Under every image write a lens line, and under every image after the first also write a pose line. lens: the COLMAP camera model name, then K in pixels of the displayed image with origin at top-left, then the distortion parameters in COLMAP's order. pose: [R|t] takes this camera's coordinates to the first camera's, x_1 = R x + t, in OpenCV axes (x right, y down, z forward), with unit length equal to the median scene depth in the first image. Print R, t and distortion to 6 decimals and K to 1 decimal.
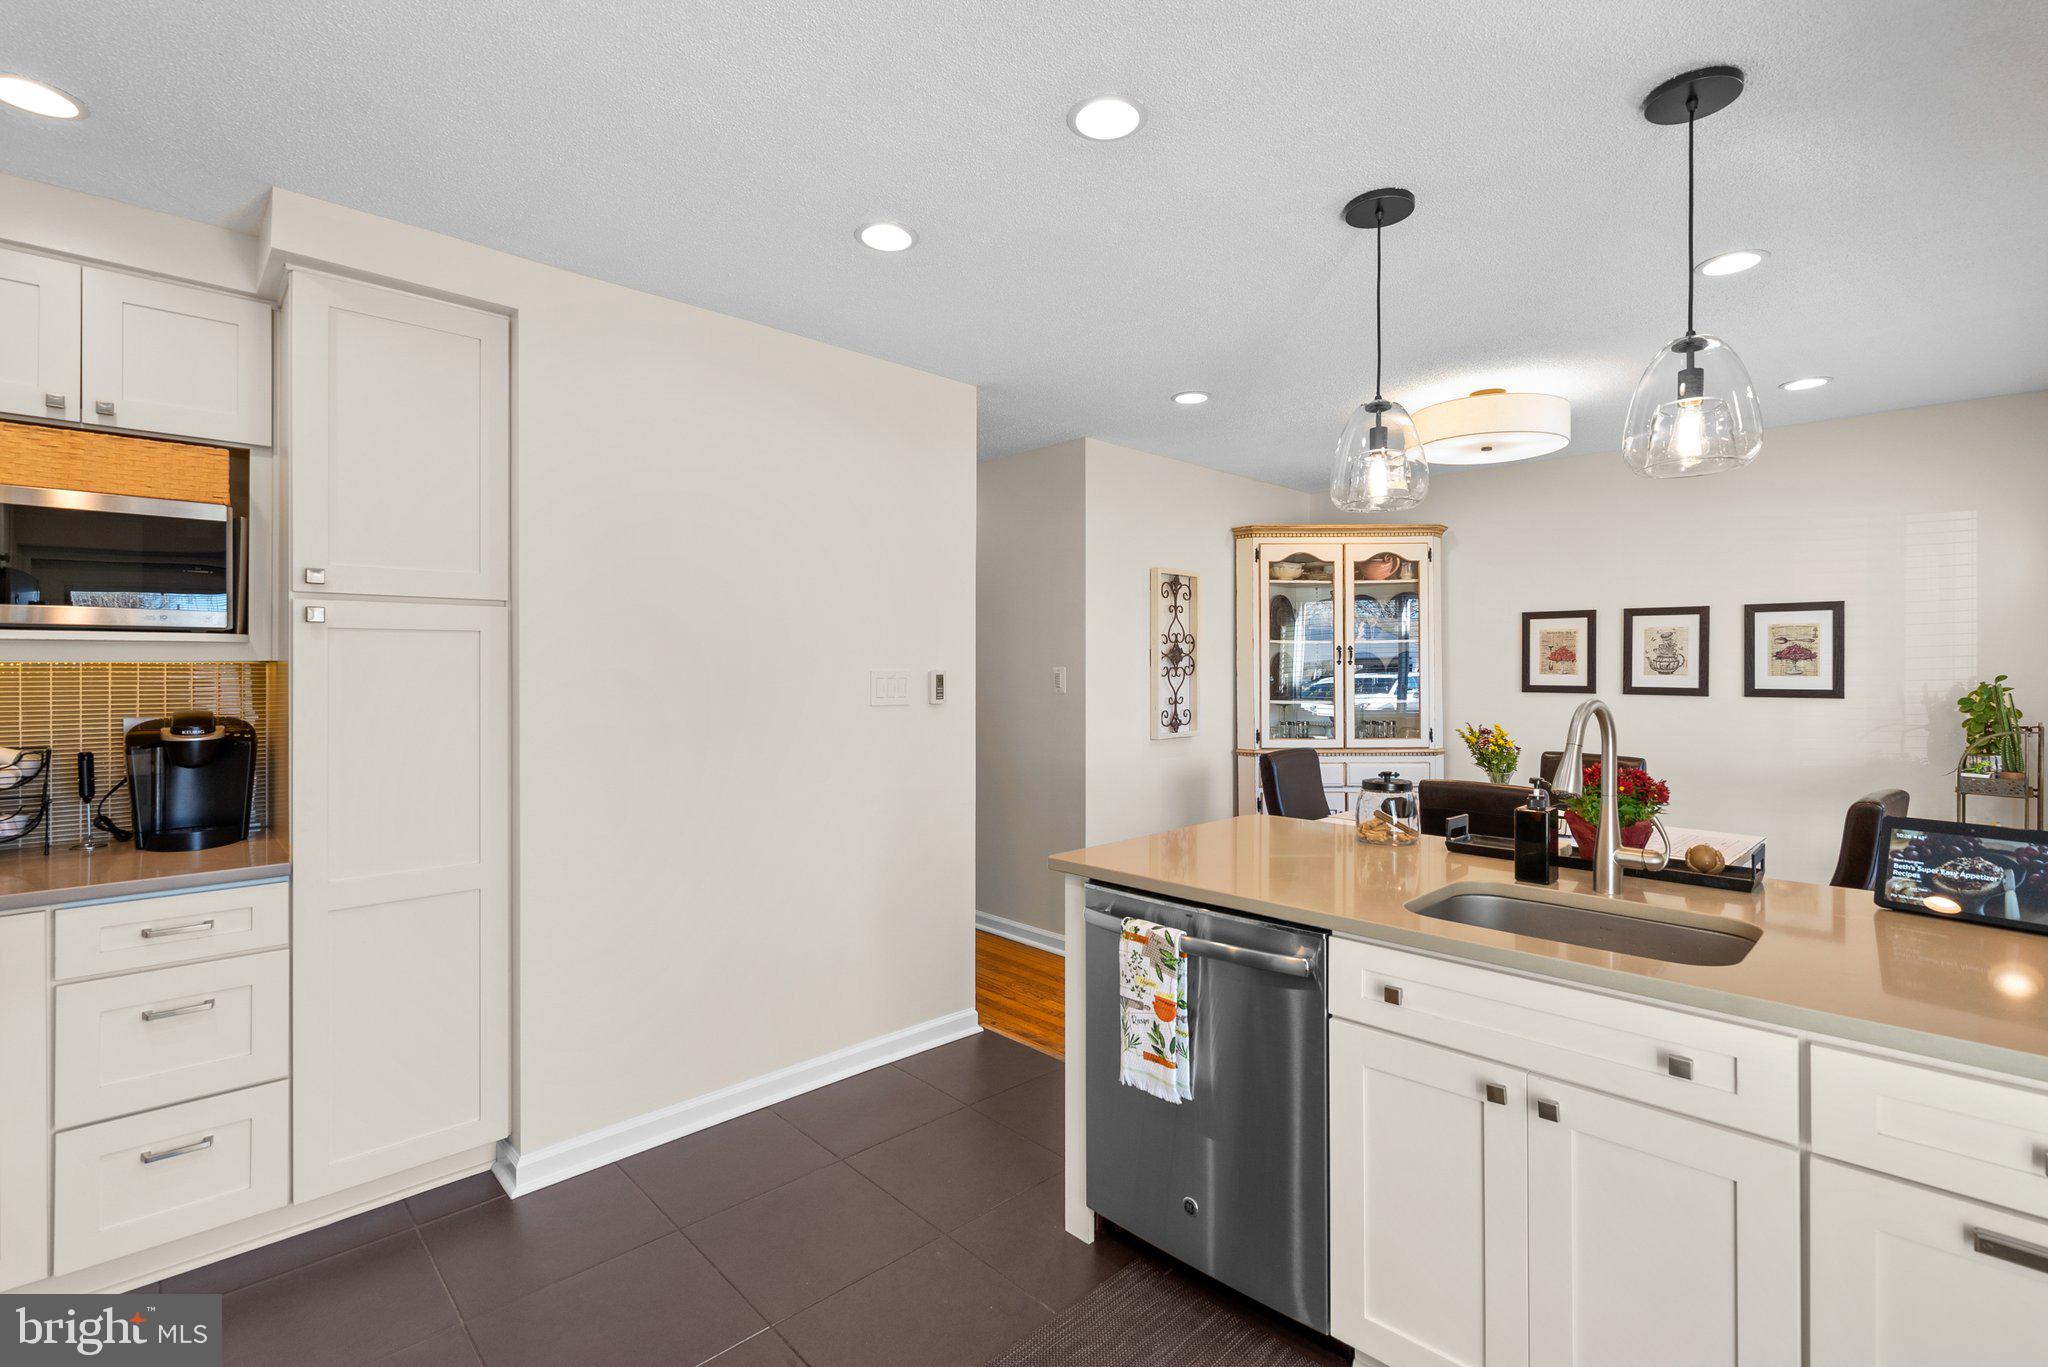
lens RADIAL K [[947.2, 0, 1021.8], [0, 947.2, 665.7], [0, 0, 1]] dist [0.001288, 0.000160]
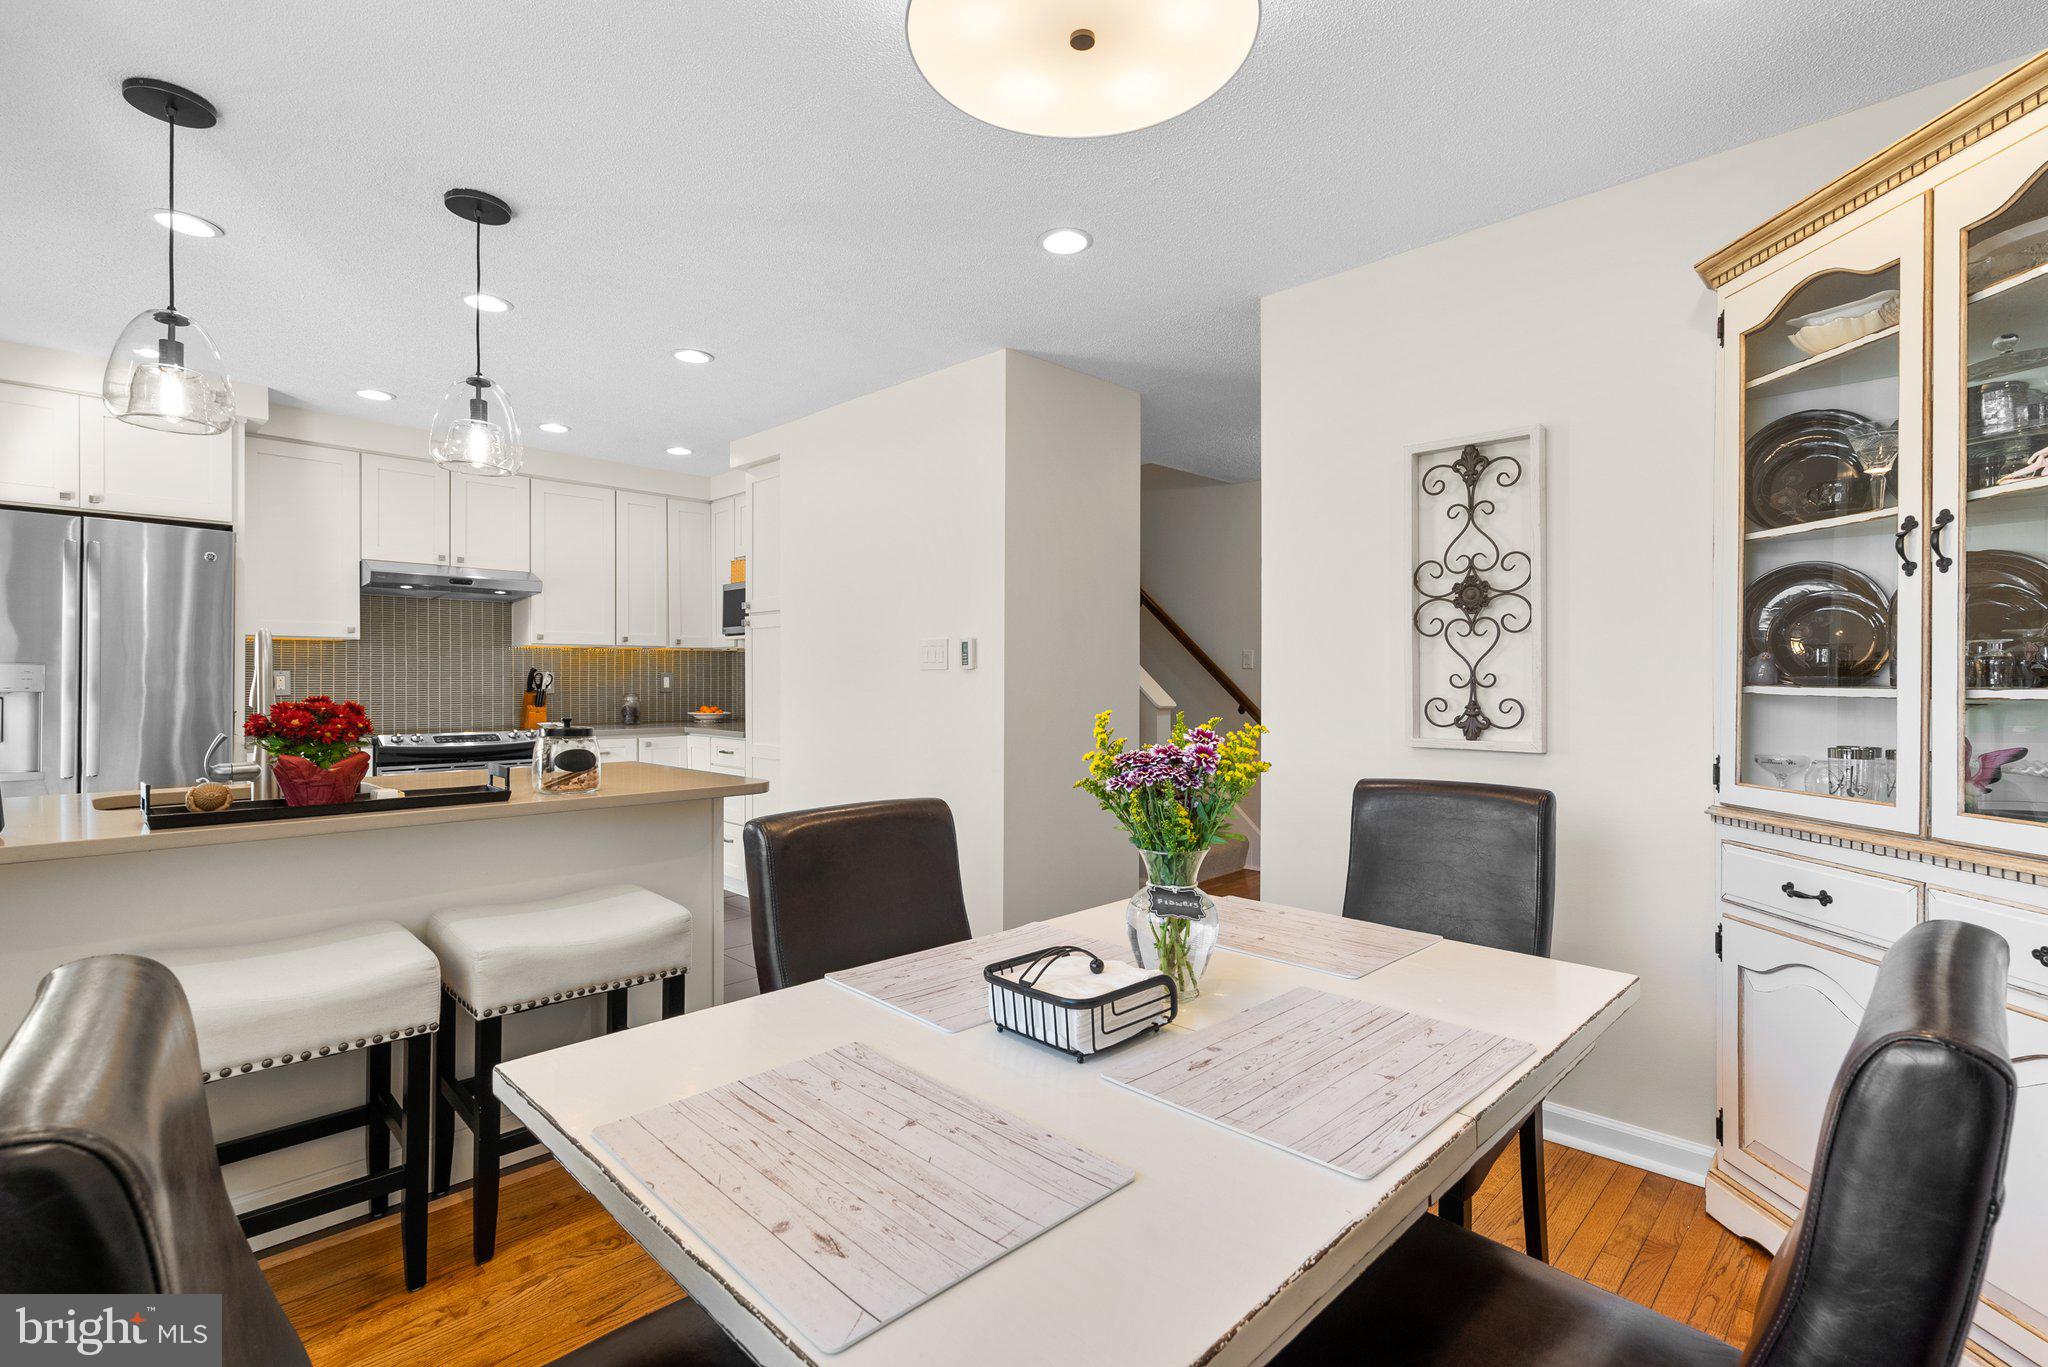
lens RADIAL K [[939.3, 0, 1020.6], [0, 939.3, 687.0], [0, 0, 1]] dist [0.001185, -0.000053]
pose [[0.019562, 0.007937, -0.999777, 0.745263], [-0.000485, 0.999968, 0.007929, 0.039258], [0.999809, 0.000329, 0.019565, 0.796461]]
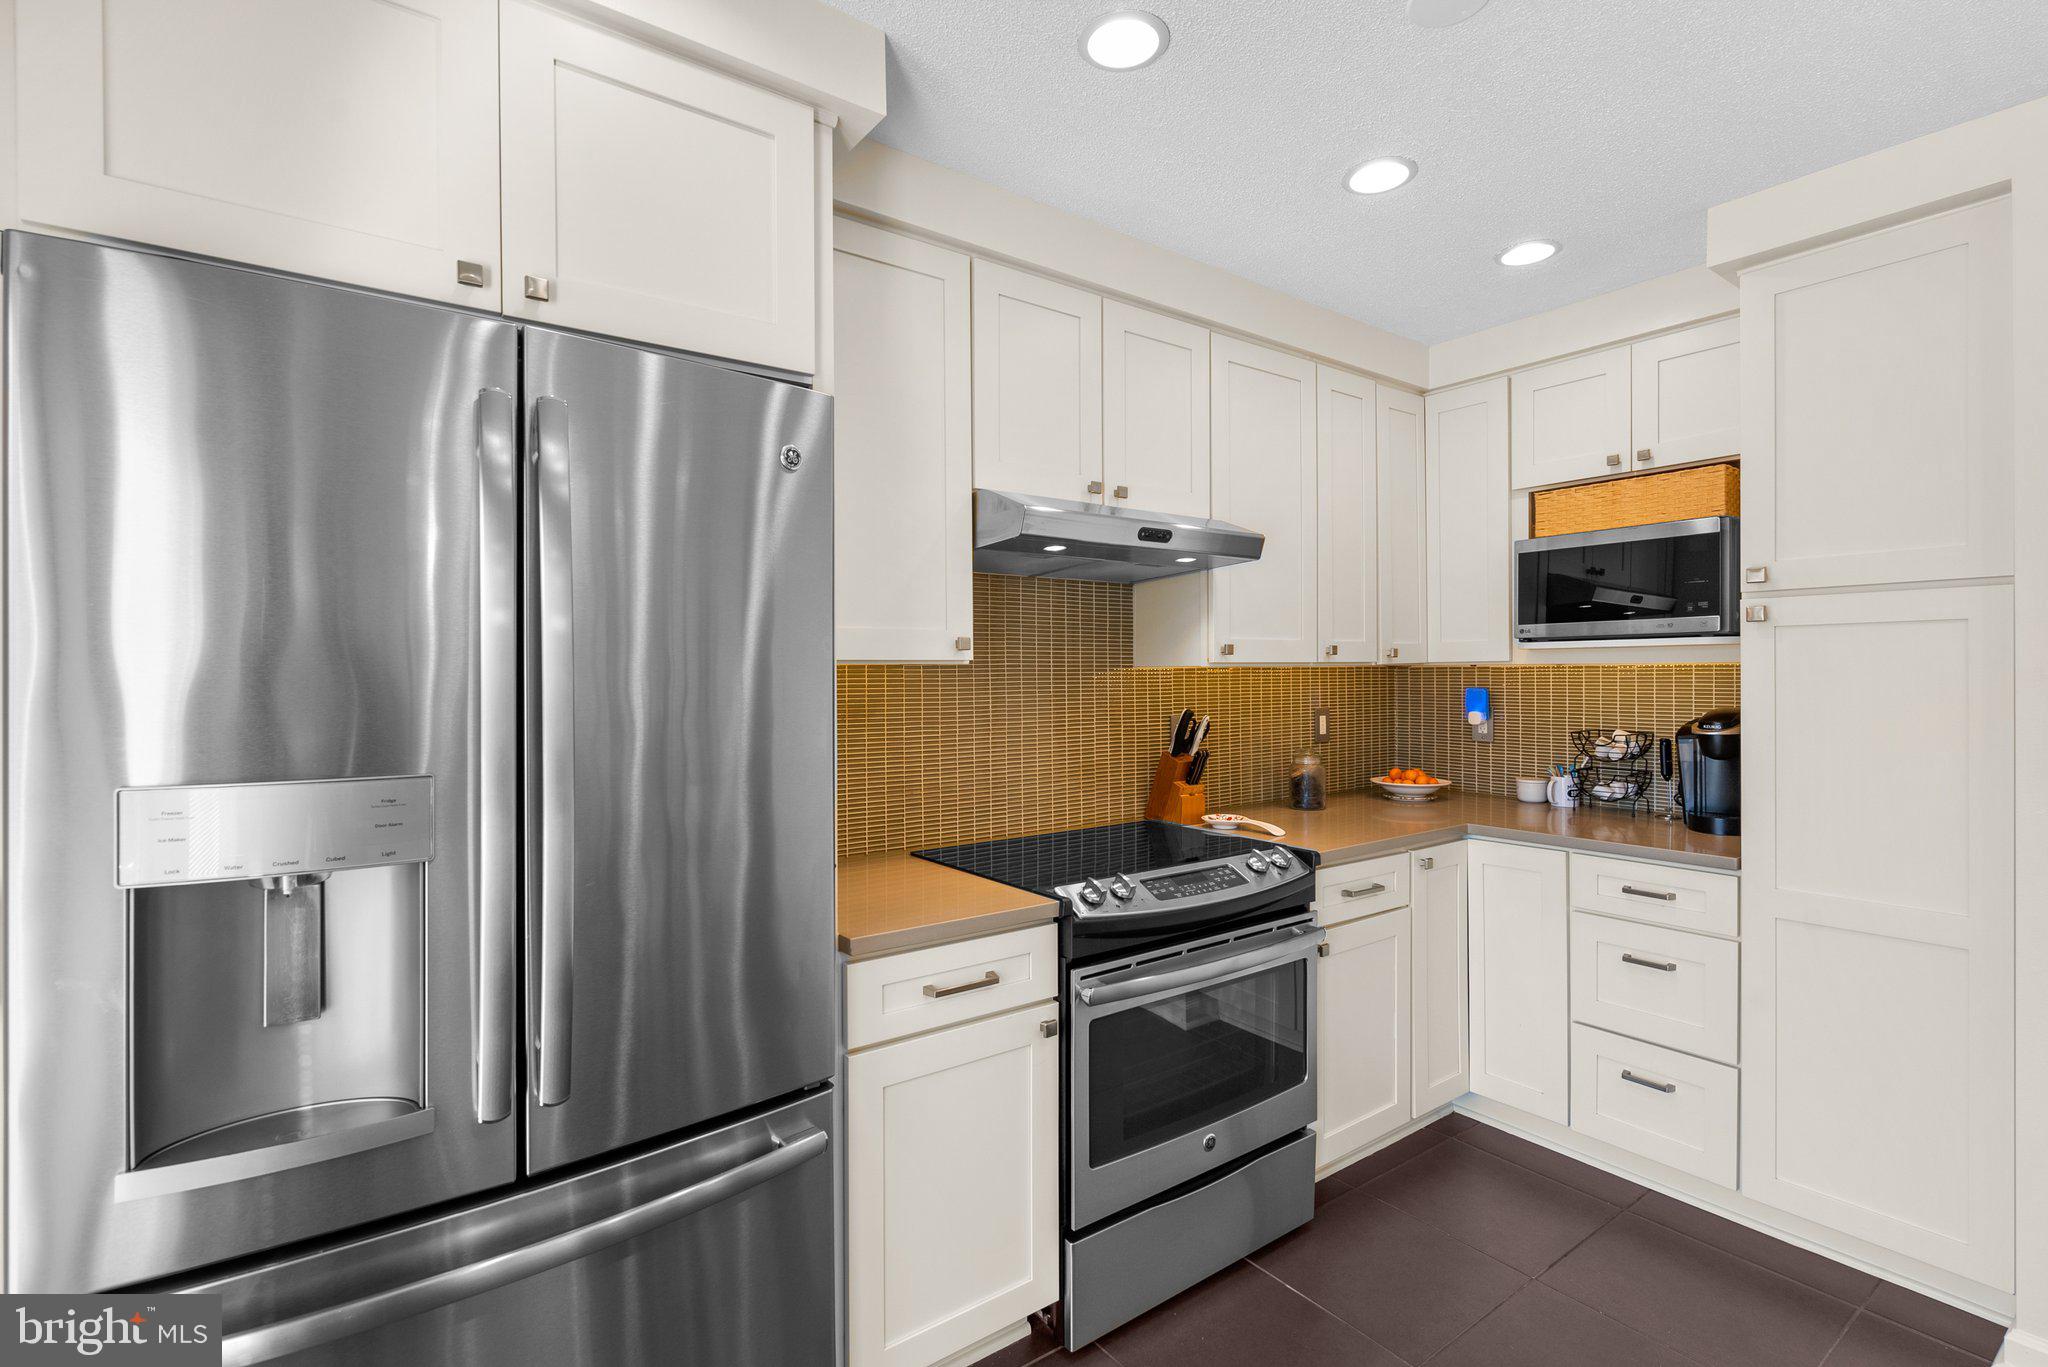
lens RADIAL K [[950.6, 0, 1024.0], [0, 950.6, 683.5], [0, 0, 1]] dist [-0.001533, -0.000182]
pose [[-0.146693, 0.010812, -0.989123, 0.173403], [0.007801, 0.999922, 0.009774, 0.001324], [0.989151, -0.006283, -0.146765, 0.192006]]
